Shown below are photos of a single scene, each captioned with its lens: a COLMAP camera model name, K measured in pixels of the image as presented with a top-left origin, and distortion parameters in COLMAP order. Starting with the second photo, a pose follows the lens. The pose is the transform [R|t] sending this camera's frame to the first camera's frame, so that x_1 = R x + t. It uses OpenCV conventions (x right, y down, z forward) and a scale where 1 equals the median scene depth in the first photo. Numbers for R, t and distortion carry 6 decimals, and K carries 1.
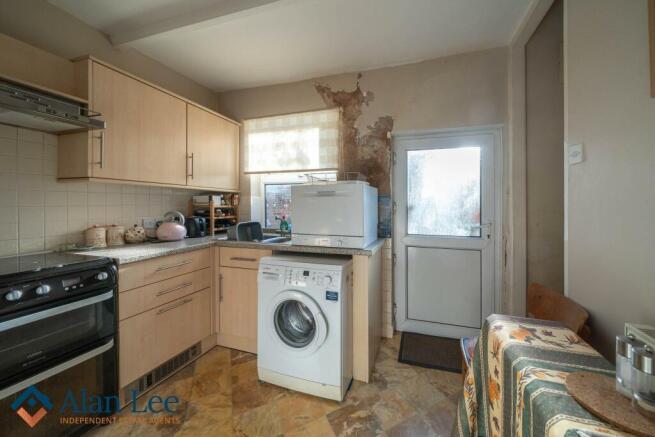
lens RADIAL K [[224.9, 0, 358.4], [0, 224.9, 203.1], [0, 0, 1]] dist [-0.003024, -0.000160]
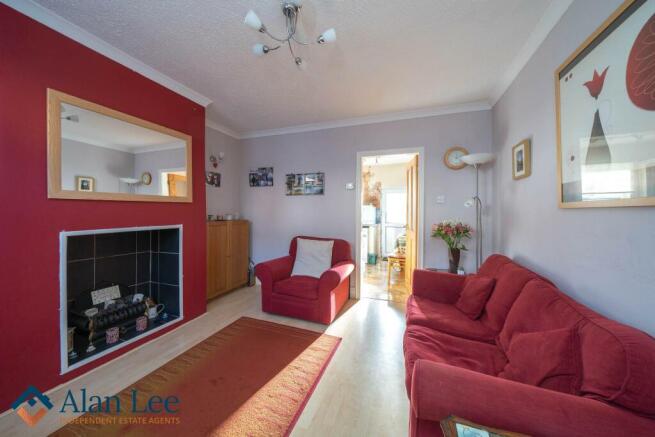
lens RADIAL K [[224.9, 0, 325.8], [0, 224.9, 214.2], [0, 0, 1]] dist [-0.003024, -0.000160]
pose [[0.995848, 0.005603, -0.090855, -0.295965], [-0.004078, 0.999848, 0.016965, -0.012985], [0.090936, -0.016524, 0.995720, -1.975467]]
